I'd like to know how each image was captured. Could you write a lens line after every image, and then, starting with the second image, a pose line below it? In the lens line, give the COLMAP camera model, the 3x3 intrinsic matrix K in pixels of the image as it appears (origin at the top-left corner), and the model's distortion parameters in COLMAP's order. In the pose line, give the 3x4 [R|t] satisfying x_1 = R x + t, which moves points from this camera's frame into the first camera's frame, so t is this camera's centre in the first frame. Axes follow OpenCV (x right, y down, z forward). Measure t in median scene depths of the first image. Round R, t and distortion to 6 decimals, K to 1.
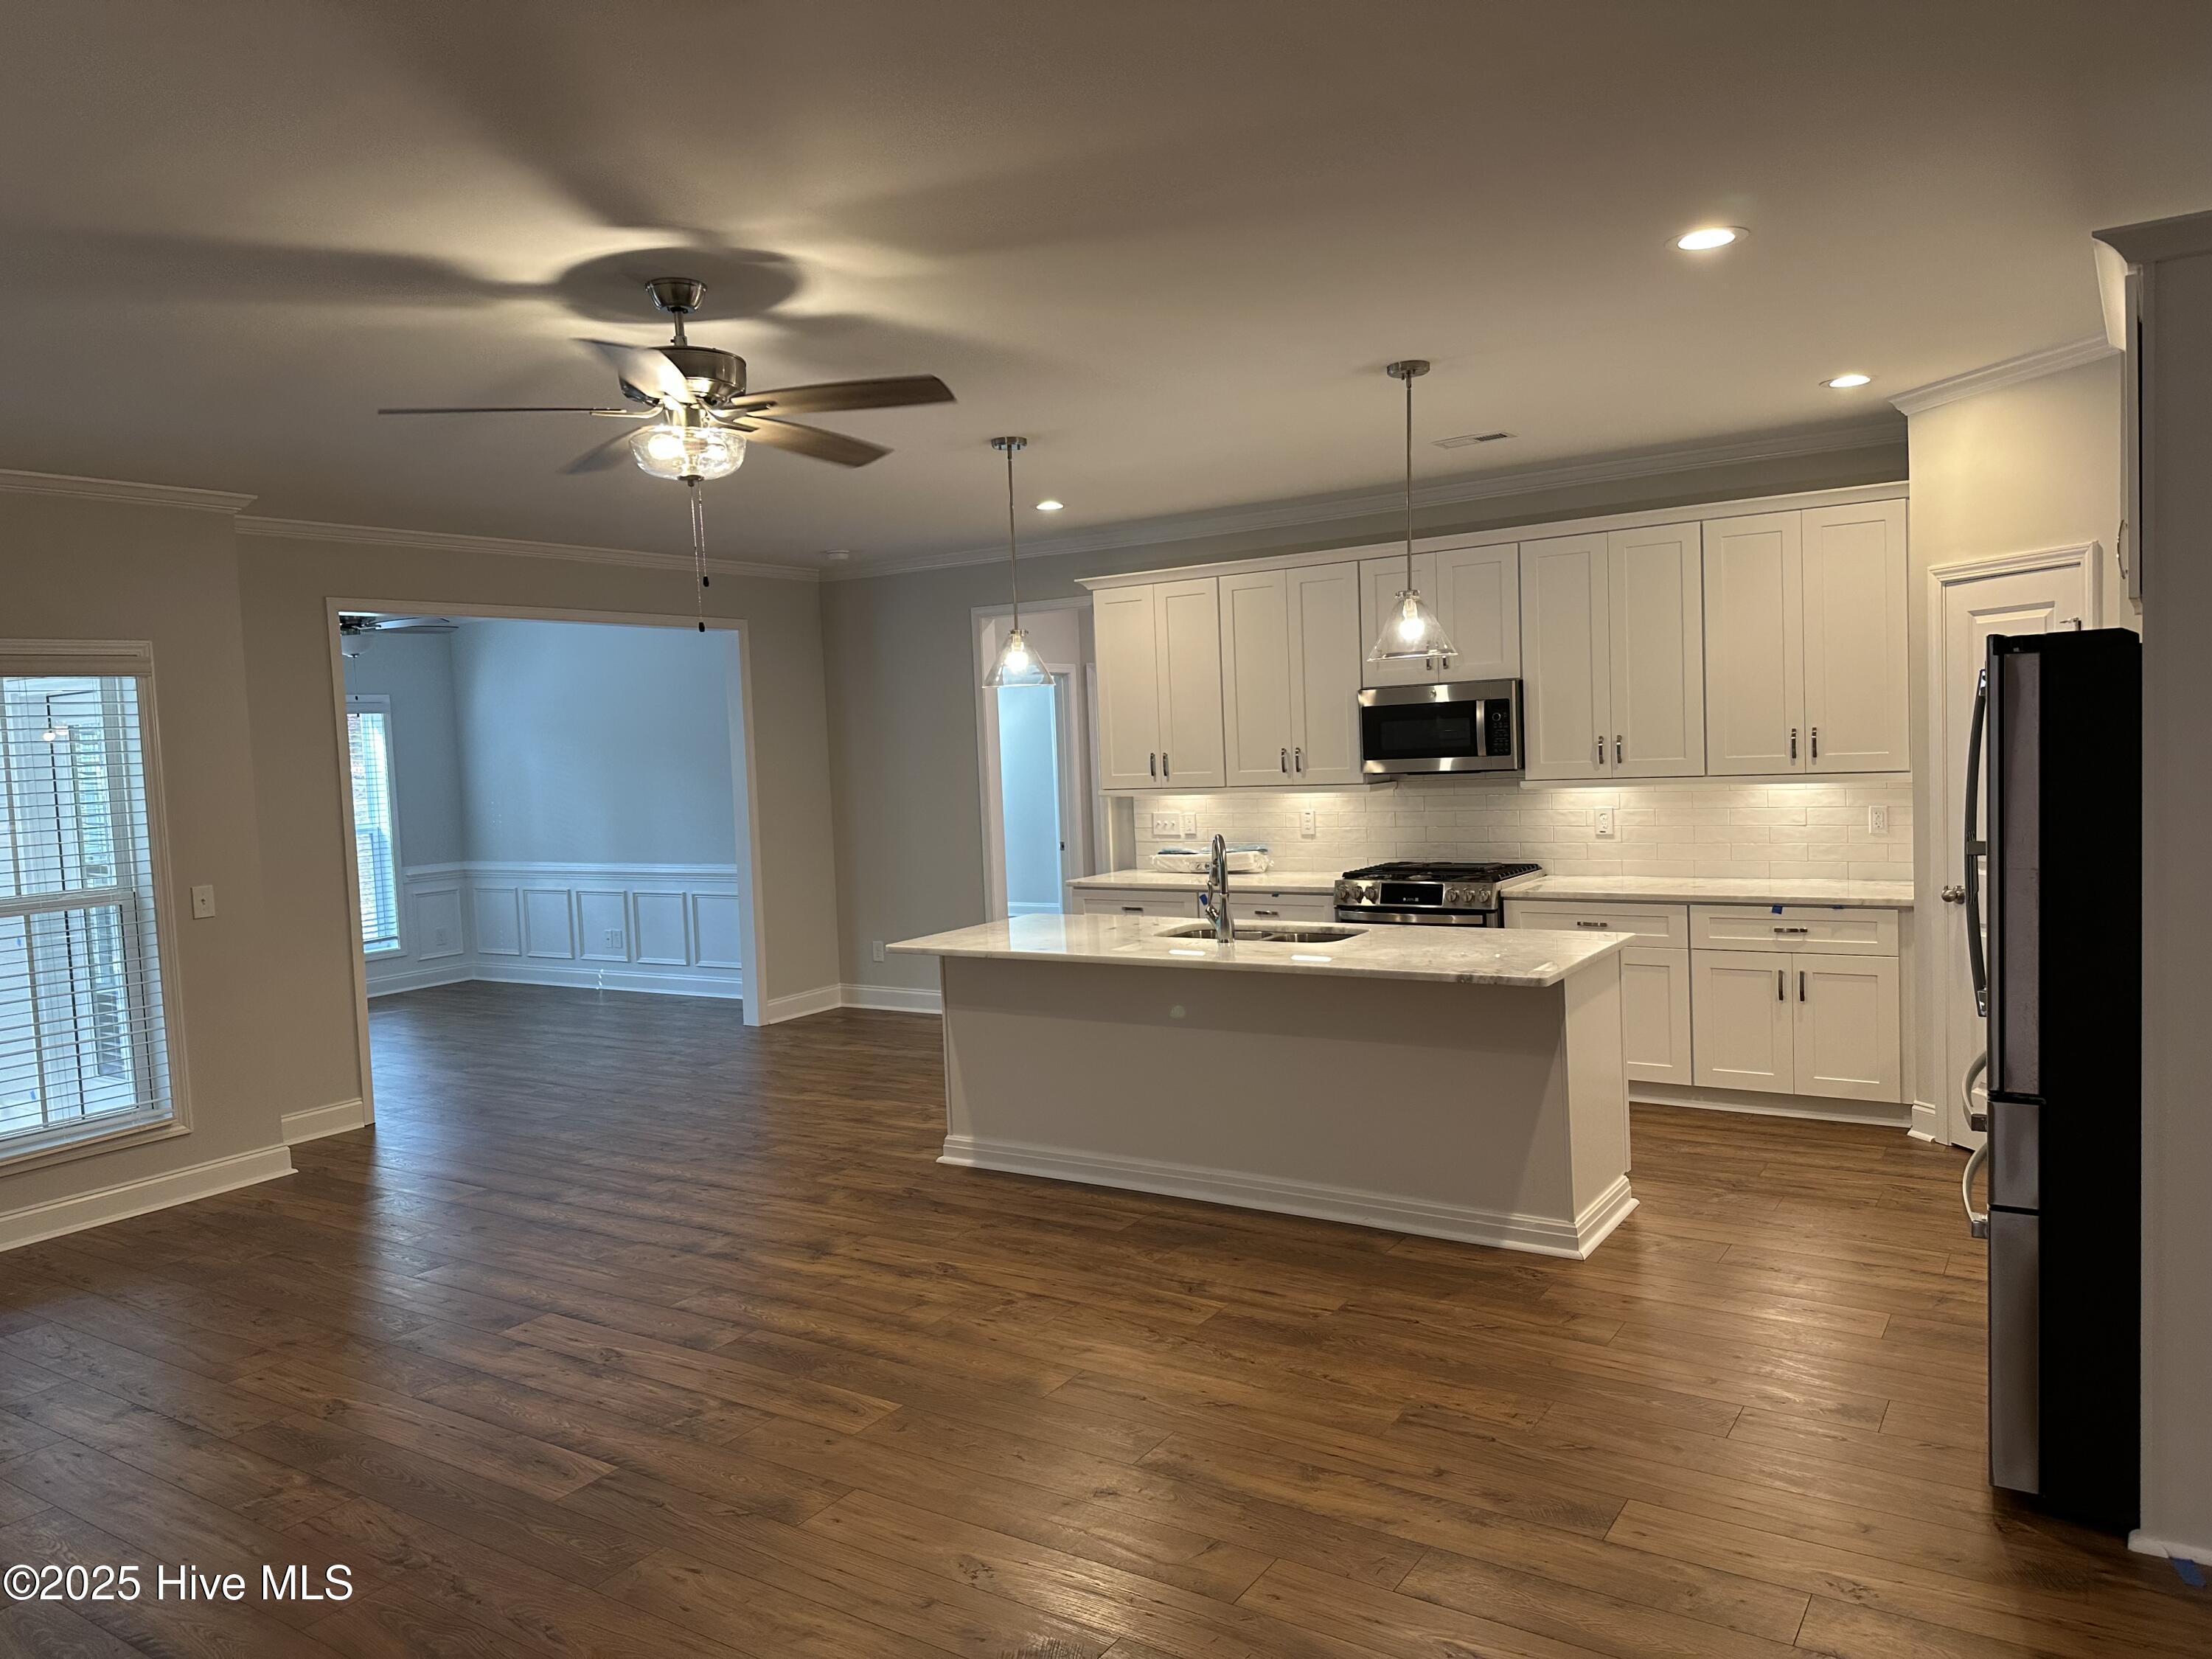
lens RADIAL K [[1569.3, 0, 1158.9], [0, 1569.3, 787.8], [0, 0, 1]] dist [0.092443, -0.032724]
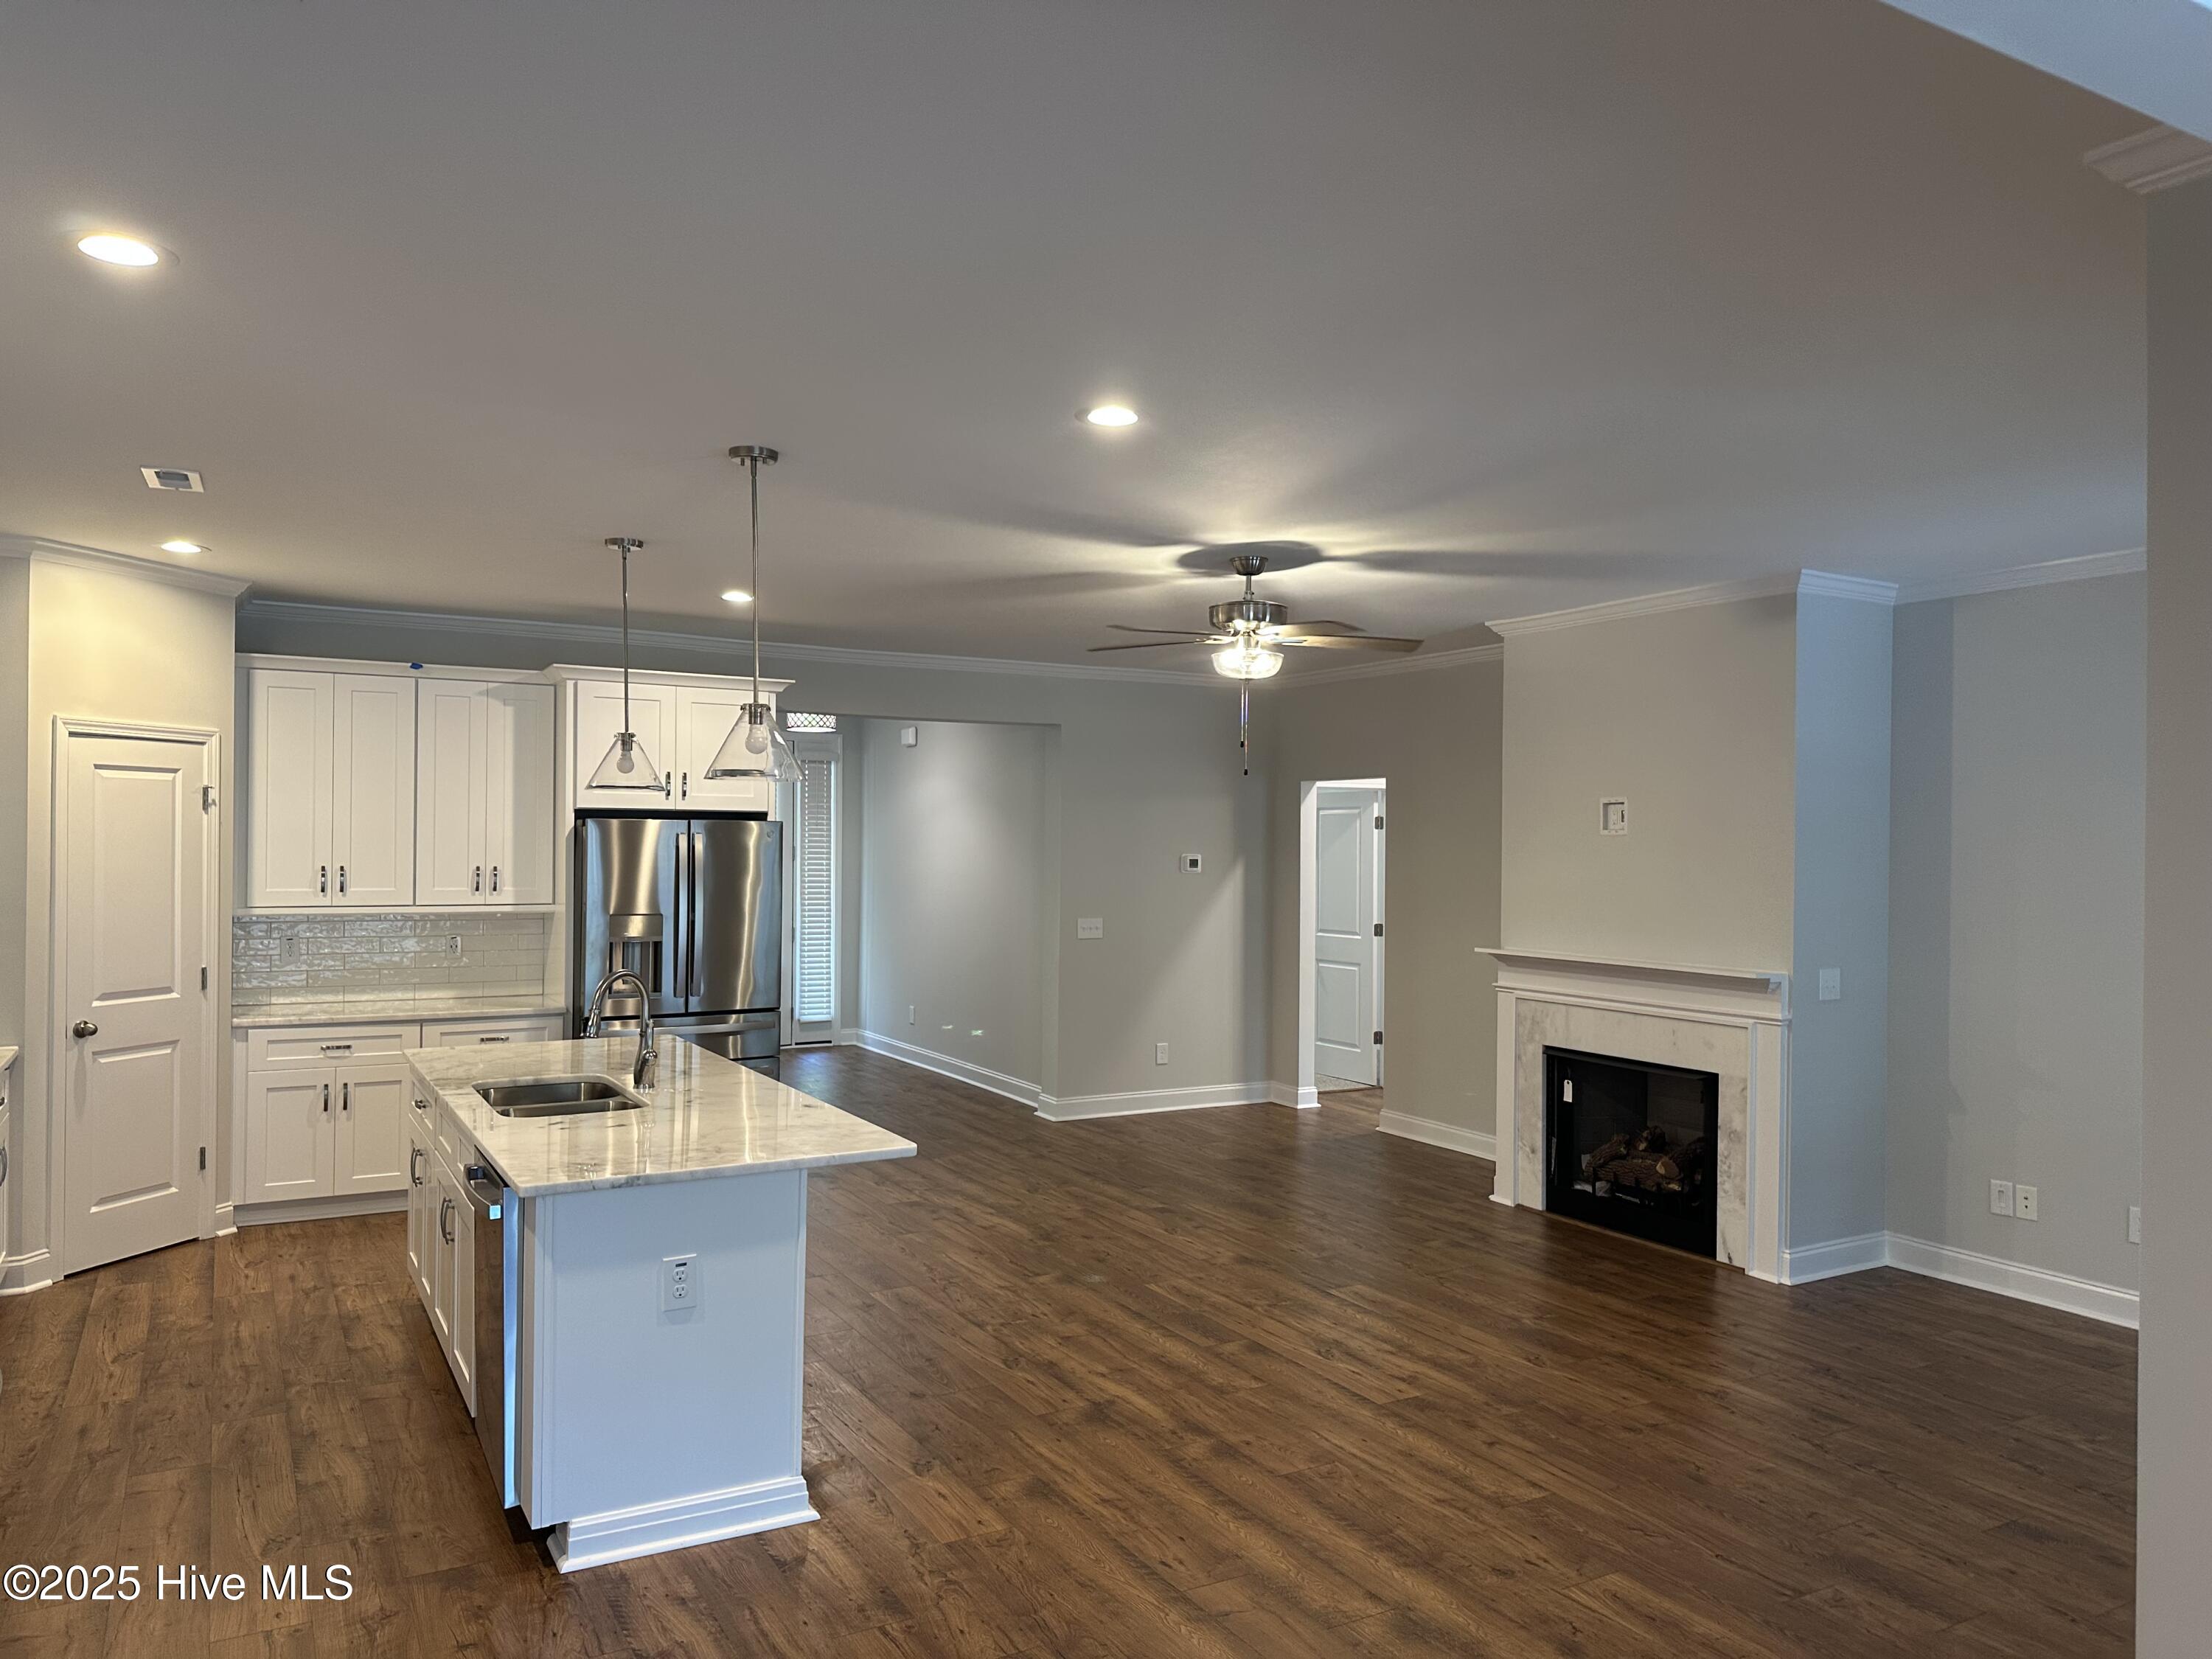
lens RADIAL K [[1569.3, 0, 1112.3], [0, 1569.3, 836.2], [0, 0, 1]] dist [0.092443, -0.032724]
pose [[-0.878764, 0.048847, 0.474751, -0.711791], [0.063704, 0.997852, 0.015249, -0.045085], [-0.472987, 0.043644, -0.879988, 1.910043]]
